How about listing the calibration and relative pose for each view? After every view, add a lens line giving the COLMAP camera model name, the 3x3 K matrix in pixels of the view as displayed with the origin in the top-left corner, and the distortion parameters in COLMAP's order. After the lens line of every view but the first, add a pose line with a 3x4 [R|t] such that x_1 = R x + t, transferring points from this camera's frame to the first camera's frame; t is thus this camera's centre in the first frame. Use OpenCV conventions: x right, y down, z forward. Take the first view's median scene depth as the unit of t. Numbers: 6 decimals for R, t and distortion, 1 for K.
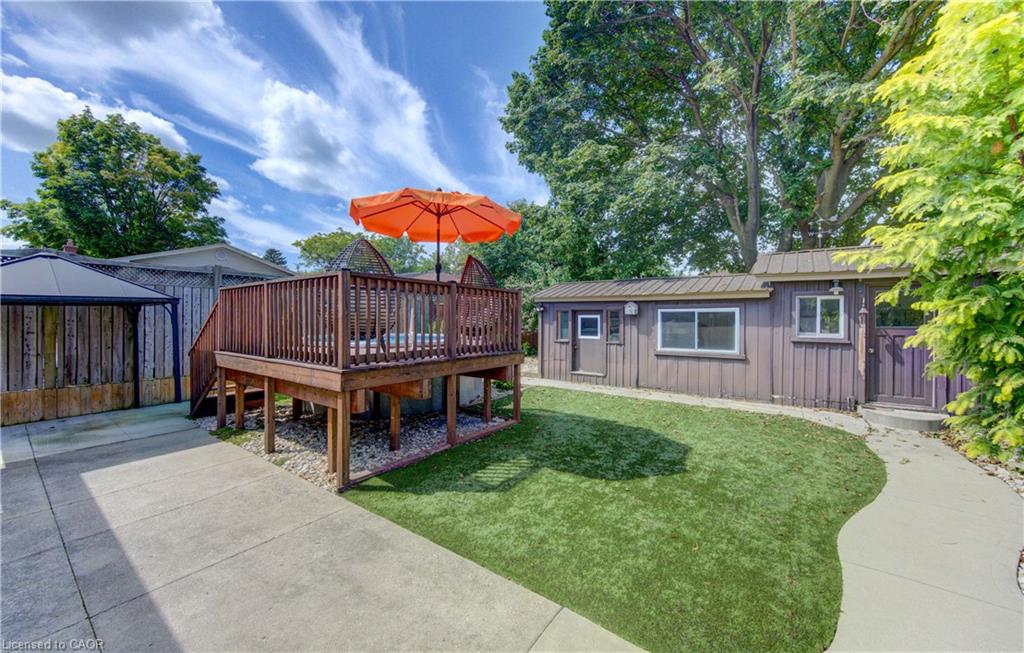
lens RADIAL K [[399.9, 0, 499.6], [0, 399.9, 323.0], [0, 0, 1]] dist [0.000668, -0.000072]
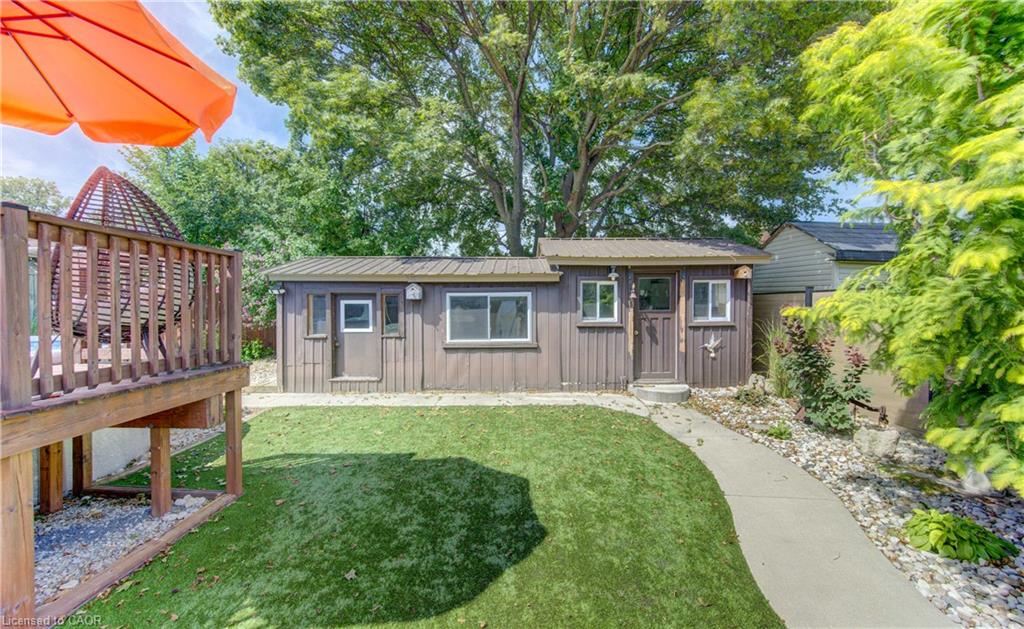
lens RADIAL K [[397.4, 0, 523.8], [0, 397.4, 309.2], [0, 0, 1]] dist [-0.002193, -0.000309]
pose [[0.792078, -0.011832, 0.610305, 0.021533], [0.012973, 0.999913, 0.002550, -0.000816], [-0.610282, 0.005898, 0.792162, 0.252125]]
